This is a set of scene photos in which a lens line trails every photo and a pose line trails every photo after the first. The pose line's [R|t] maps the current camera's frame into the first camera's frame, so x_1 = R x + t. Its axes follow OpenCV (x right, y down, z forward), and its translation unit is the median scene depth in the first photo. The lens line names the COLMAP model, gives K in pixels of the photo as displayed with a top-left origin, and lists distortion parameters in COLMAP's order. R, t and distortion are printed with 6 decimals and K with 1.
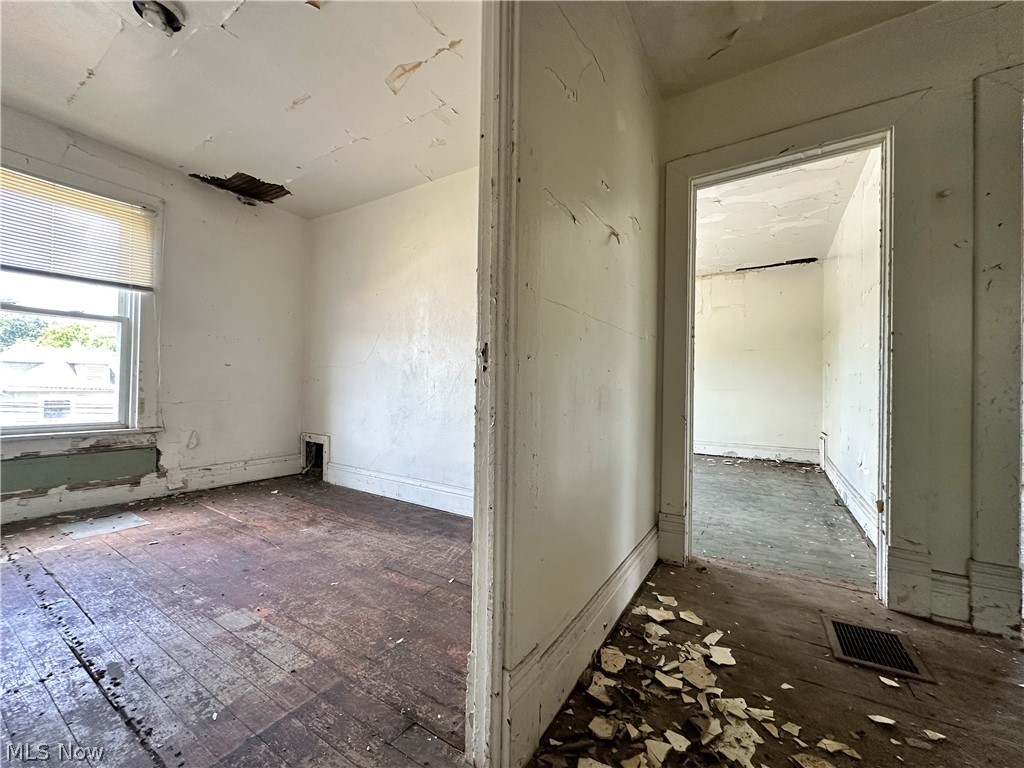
lens RADIAL K [[409.4, 0, 512.4], [0, 409.4, 385.6], [0, 0, 1]] dist [0.000572, -0.000078]
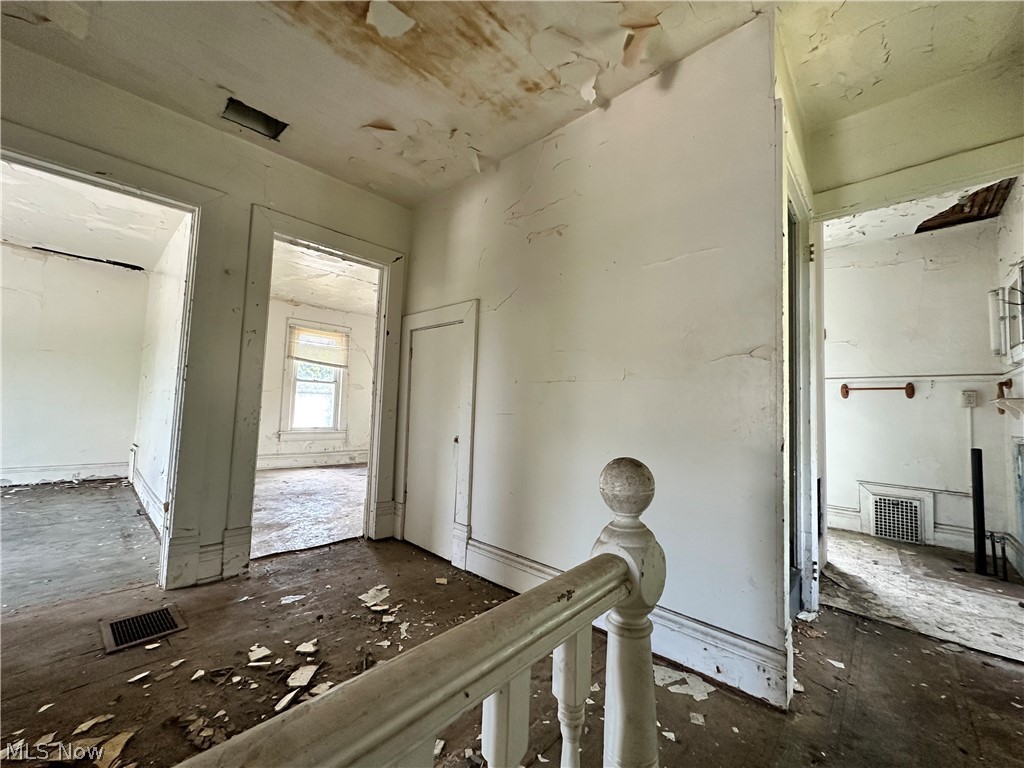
lens RADIAL K [[409.4, 0, 514.7], [0, 409.4, 384.6], [0, 0, 1]] dist [0.000572, -0.000078]
pose [[0.192929, 0.055098, 0.979665, -0.108313], [-0.040792, 0.998009, -0.048096, -0.049866], [-0.980364, -0.030683, 0.194792, -0.231798]]
